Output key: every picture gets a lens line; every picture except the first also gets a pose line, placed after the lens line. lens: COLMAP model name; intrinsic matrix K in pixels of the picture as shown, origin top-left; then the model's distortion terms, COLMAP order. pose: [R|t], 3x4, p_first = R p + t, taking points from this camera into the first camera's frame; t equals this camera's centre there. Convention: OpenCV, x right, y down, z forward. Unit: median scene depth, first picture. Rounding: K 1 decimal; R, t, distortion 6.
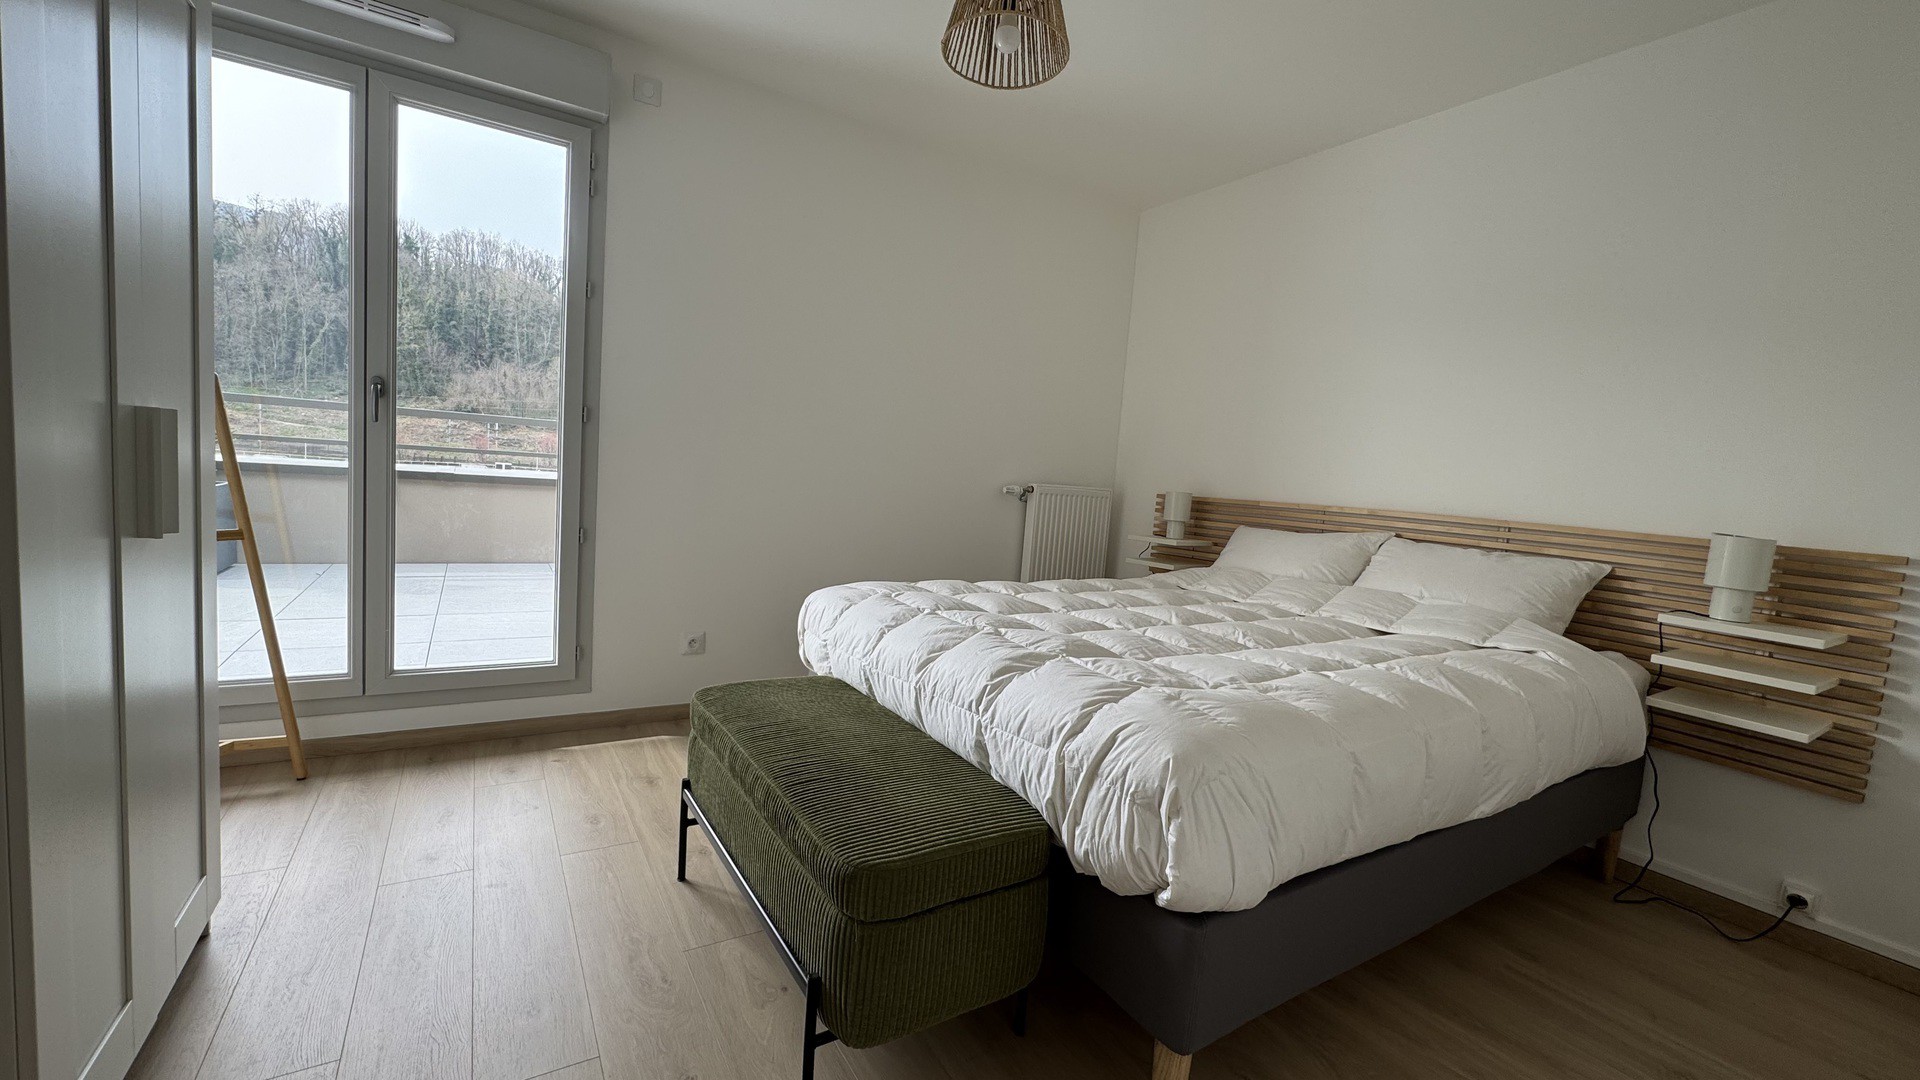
lens RADIAL K [[769.6, 0, 957.9], [0, 769.6, 541.1], [0, 0, 1]] dist [-0.000086, -0.000233]
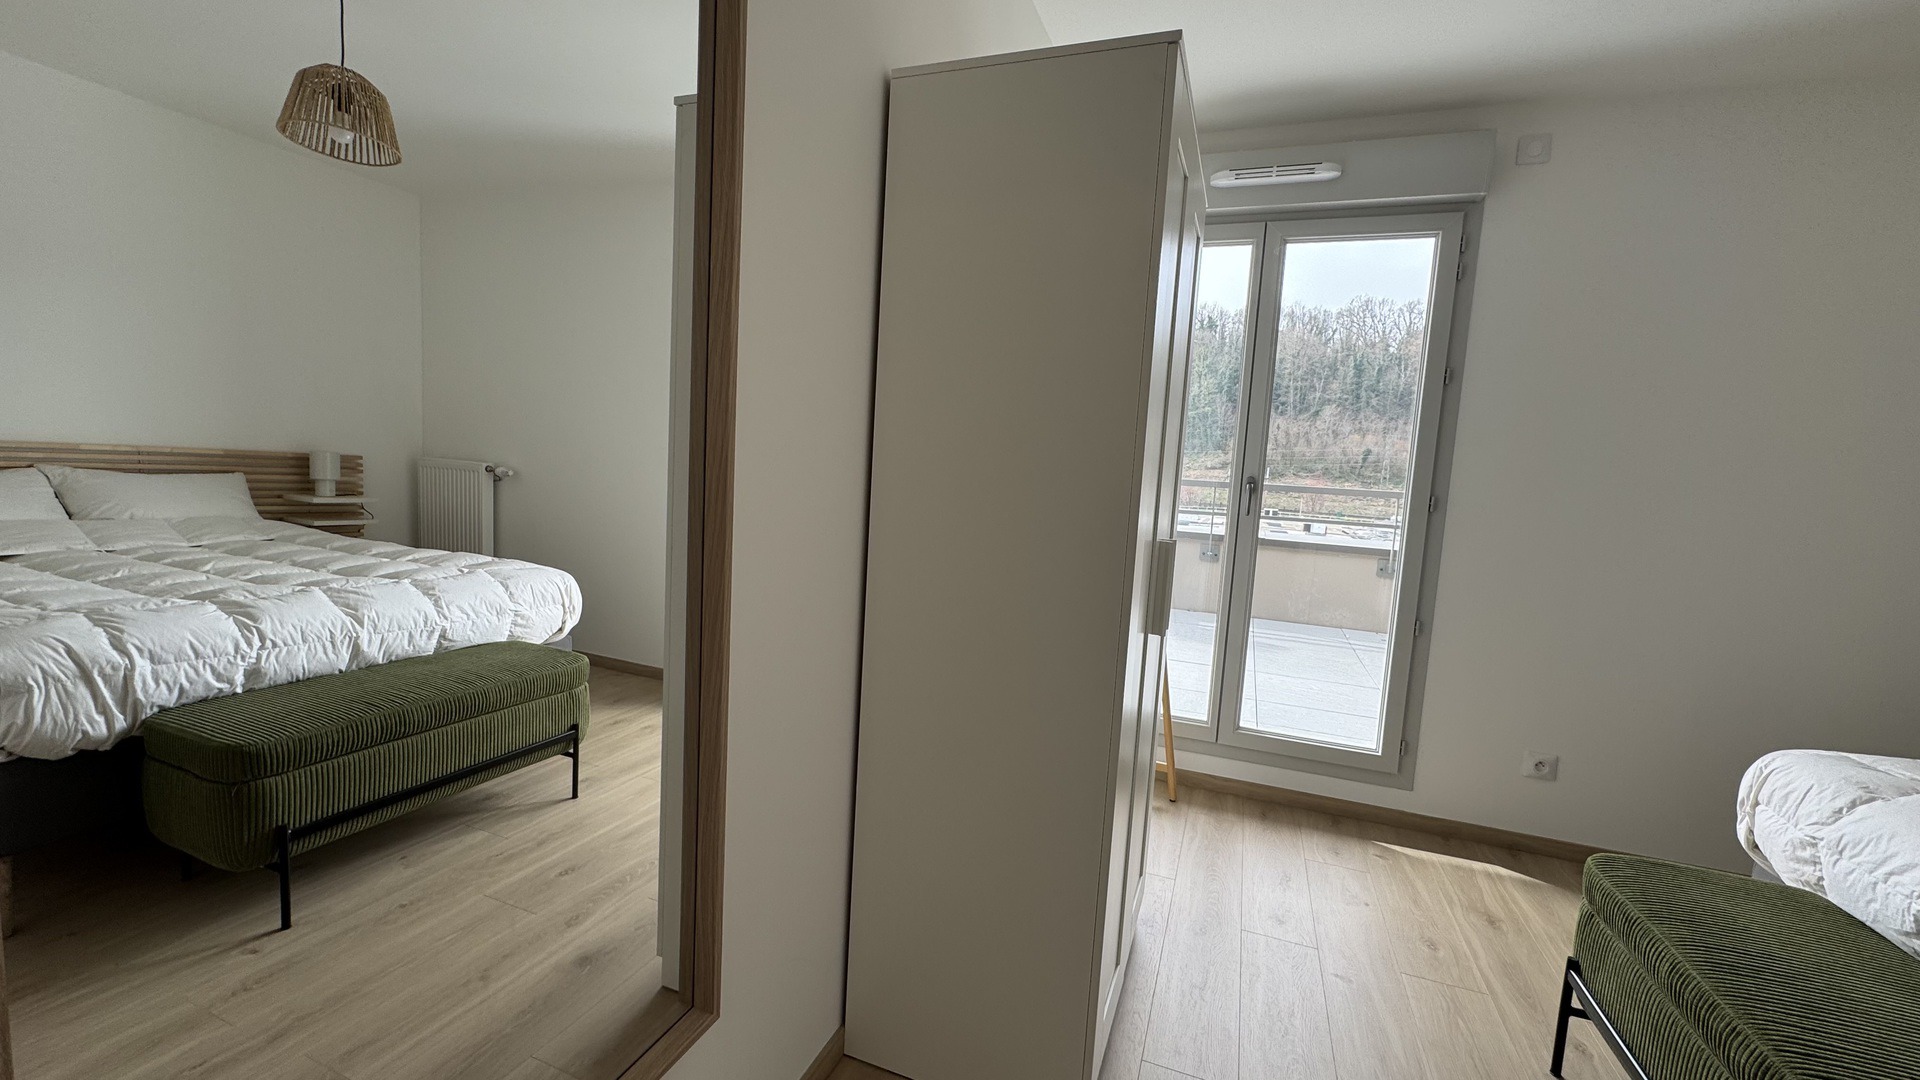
lens RADIAL K [[769.6, 0, 957.9], [0, 769.6, 541.1], [0, 0, 1]] dist [-0.000086, -0.000233]
pose [[0.601086, 0.039343, -0.798215, -0.078546], [-0.091512, 0.995606, -0.019839, -0.050599], [0.793928, 0.084971, 0.602045, -0.060197]]
